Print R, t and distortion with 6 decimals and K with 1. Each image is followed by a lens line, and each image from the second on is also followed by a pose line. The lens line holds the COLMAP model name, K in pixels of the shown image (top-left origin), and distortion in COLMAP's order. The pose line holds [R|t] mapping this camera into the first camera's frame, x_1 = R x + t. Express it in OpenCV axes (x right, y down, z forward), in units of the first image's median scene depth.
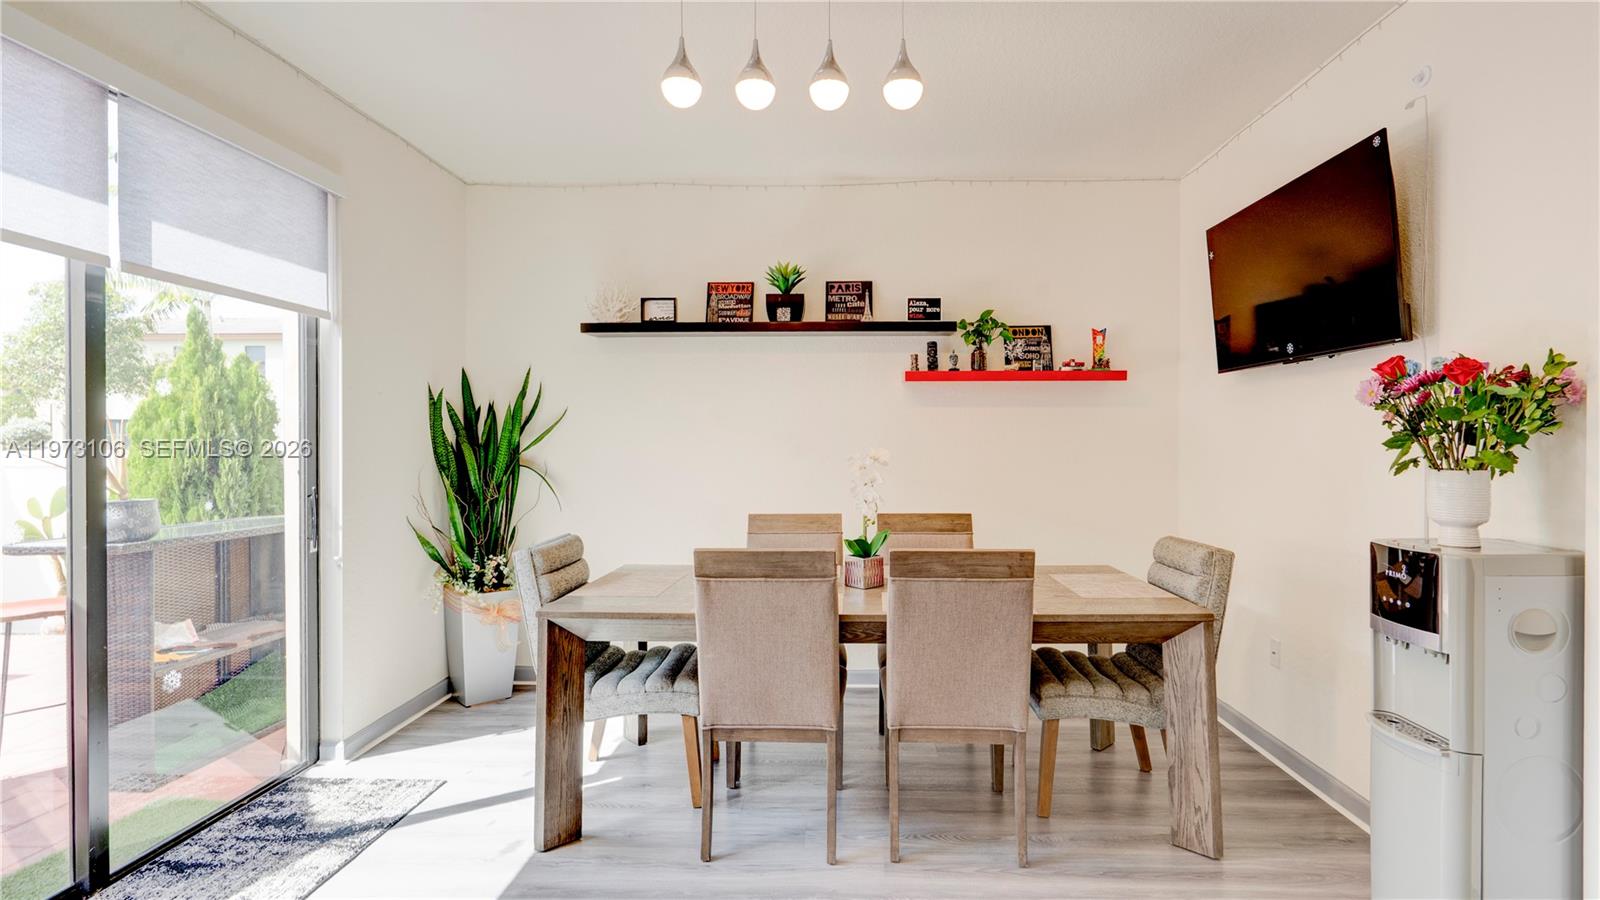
lens RADIAL K [[743.1, 0, 771.1], [0, 743.1, 444.5], [0, 0, 1]] dist [-0.001173, 0.000812]
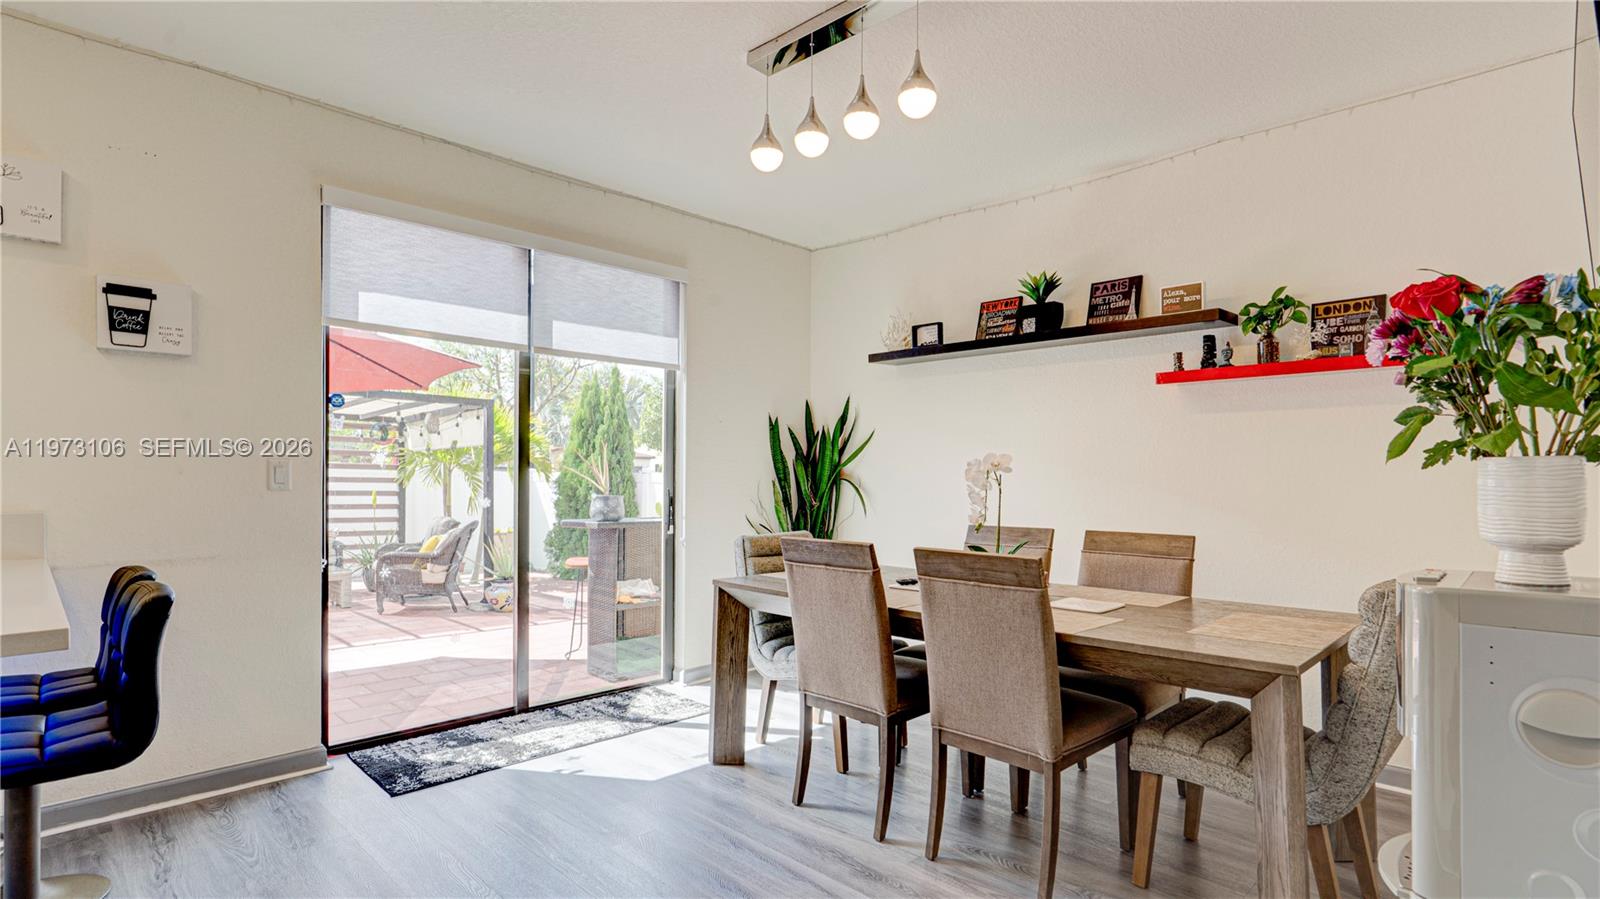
lens RADIAL K [[732.3, 0, 806.9], [0, 732.3, 473.8], [0, 0, 1]] dist [-0.000856, 0.000863]
pose [[0.761999, 0.005382, -0.647556, 0.423725], [-0.010072, 0.999943, -0.003542, 0.026810], [0.647500, 0.009221, 0.762010, 0.079331]]
